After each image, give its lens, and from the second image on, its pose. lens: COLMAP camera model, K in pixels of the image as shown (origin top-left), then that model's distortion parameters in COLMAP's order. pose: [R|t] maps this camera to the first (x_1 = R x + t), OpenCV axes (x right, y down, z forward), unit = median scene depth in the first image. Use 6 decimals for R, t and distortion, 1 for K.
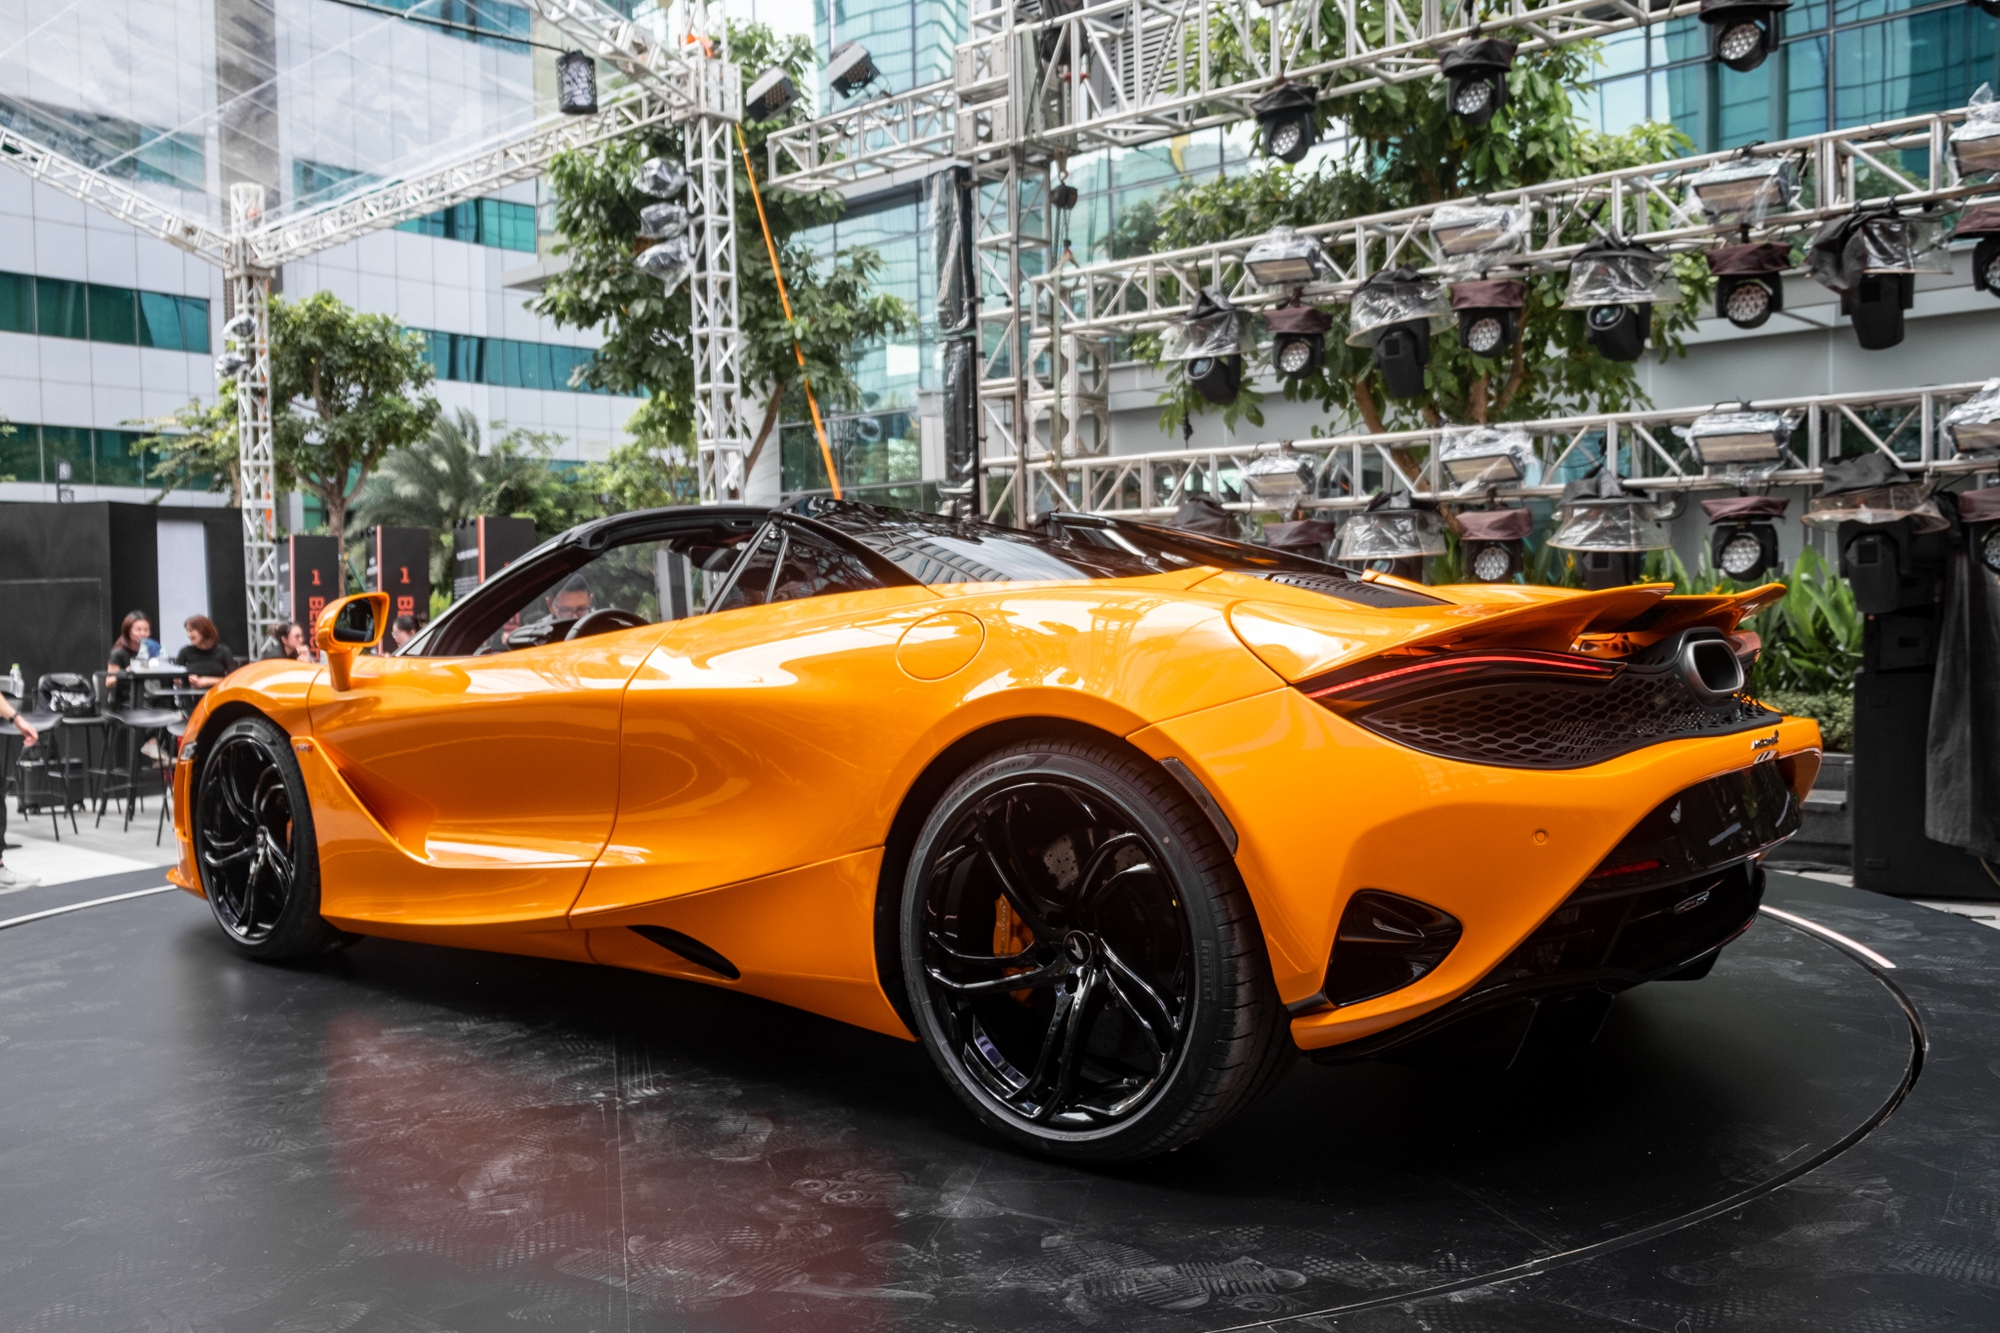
lens RADIAL K [[1541.0, 0, 1001.5], [0, 1541.0, 685.1], [0, 0, 1]] dist [-0.017688, 0.000404]
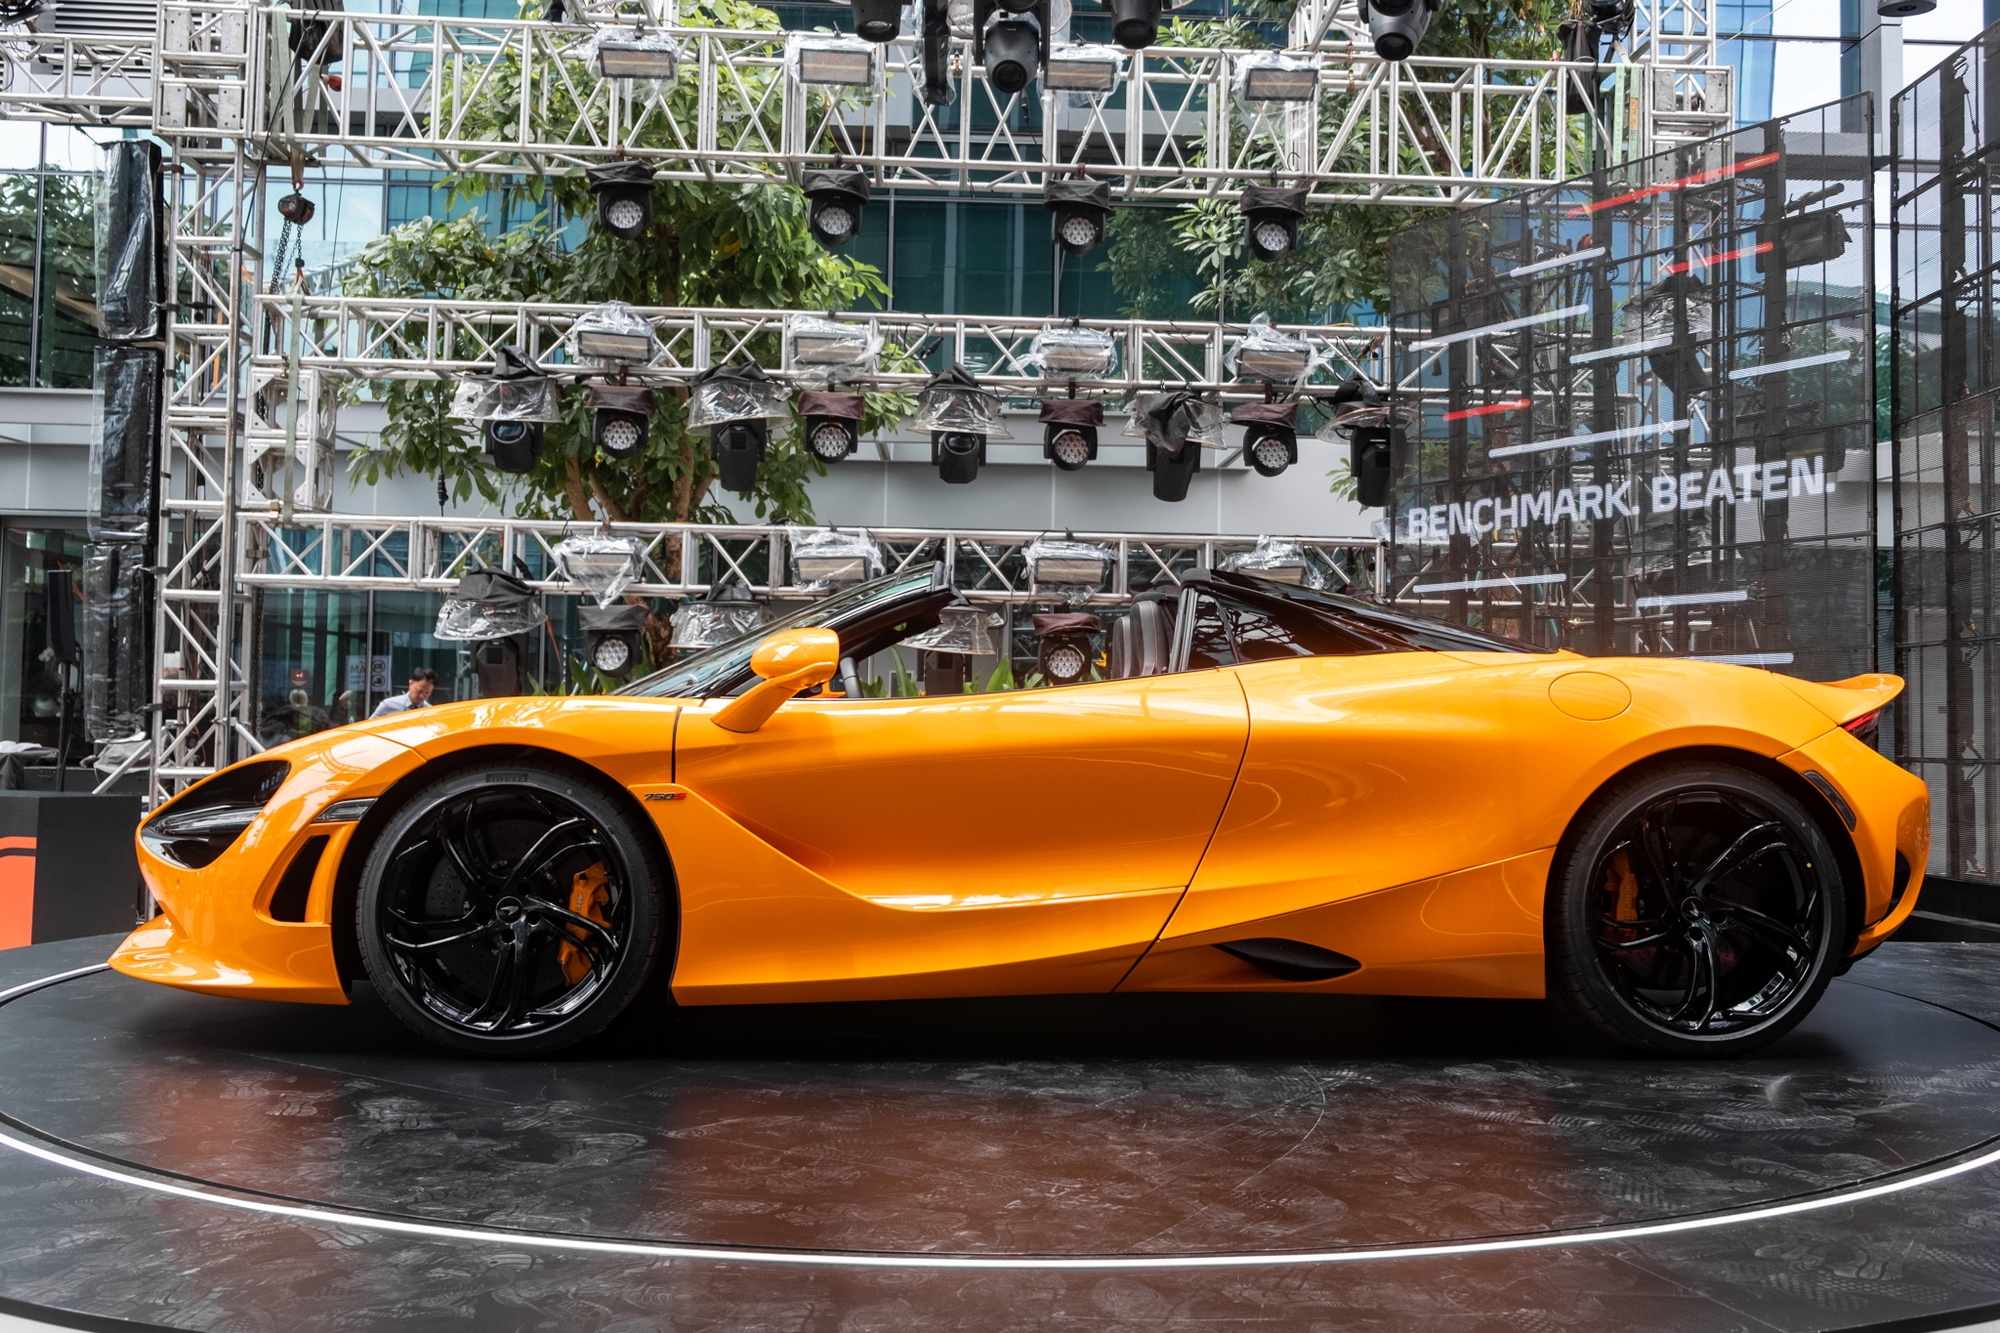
lens RADIAL K [[1696.0, 0, 999.3], [0, 1696.0, 654.2], [0, 0, 1]] dist [-0.002442, 0.002474]
pose [[0.762526, 0.055348, 0.644586, -0.312986], [0.000071, 0.996327, -0.085635, 0.014980], [-0.646958, 0.065344, 0.759721, 0.047650]]
